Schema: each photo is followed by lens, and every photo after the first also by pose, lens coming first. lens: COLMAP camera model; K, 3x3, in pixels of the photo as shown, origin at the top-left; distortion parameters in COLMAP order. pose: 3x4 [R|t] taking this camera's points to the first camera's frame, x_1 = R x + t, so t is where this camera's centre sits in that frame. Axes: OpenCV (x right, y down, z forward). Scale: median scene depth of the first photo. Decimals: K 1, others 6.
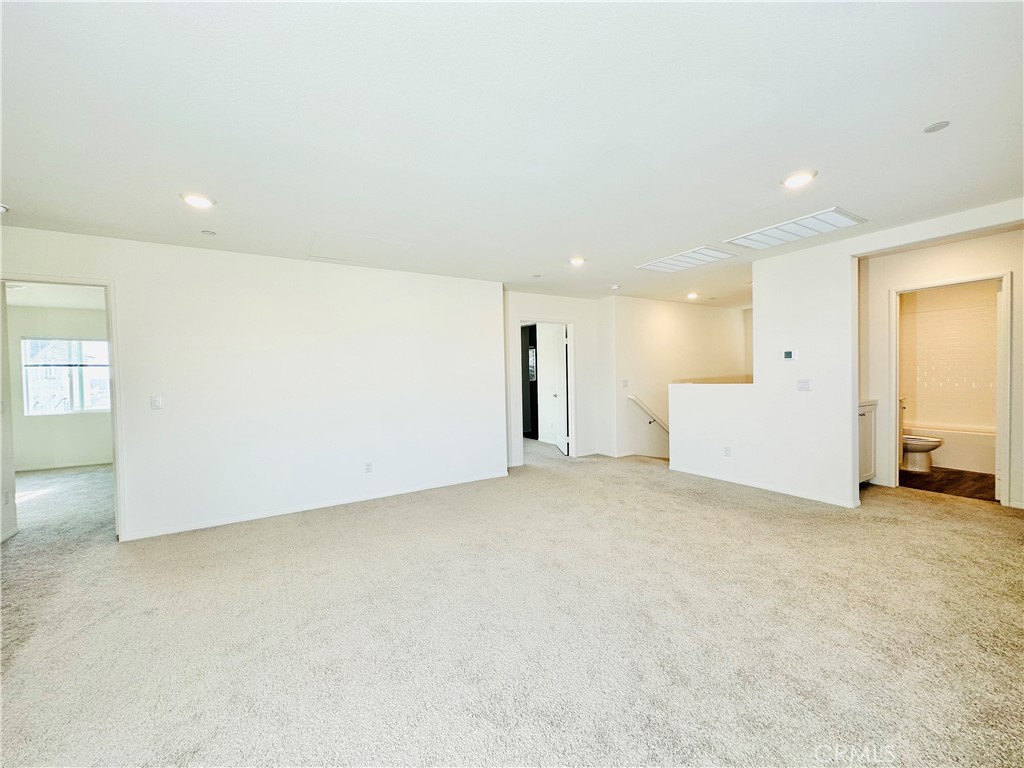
lens RADIAL K [[407.4, 0, 512.0], [0, 407.4, 384.0], [0, 0, 1]] dist [-0.001109, -0.000589]
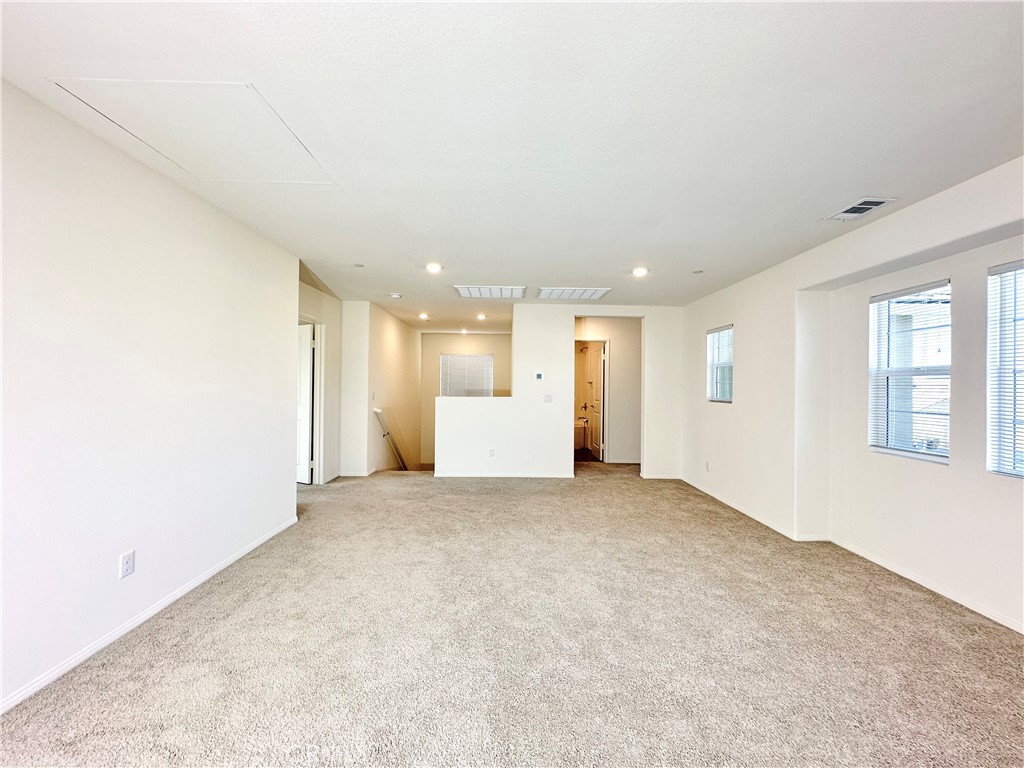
lens RADIAL K [[407.4, 0, 512.0], [0, 407.4, 384.0], [0, 0, 1]] dist [-0.001109, -0.000589]
pose [[0.513718, 0.032612, 0.857339, -0.436088], [-0.005246, 0.999378, -0.034871, 0.002590], [-0.857943, 0.013416, 0.513569, 0.282412]]
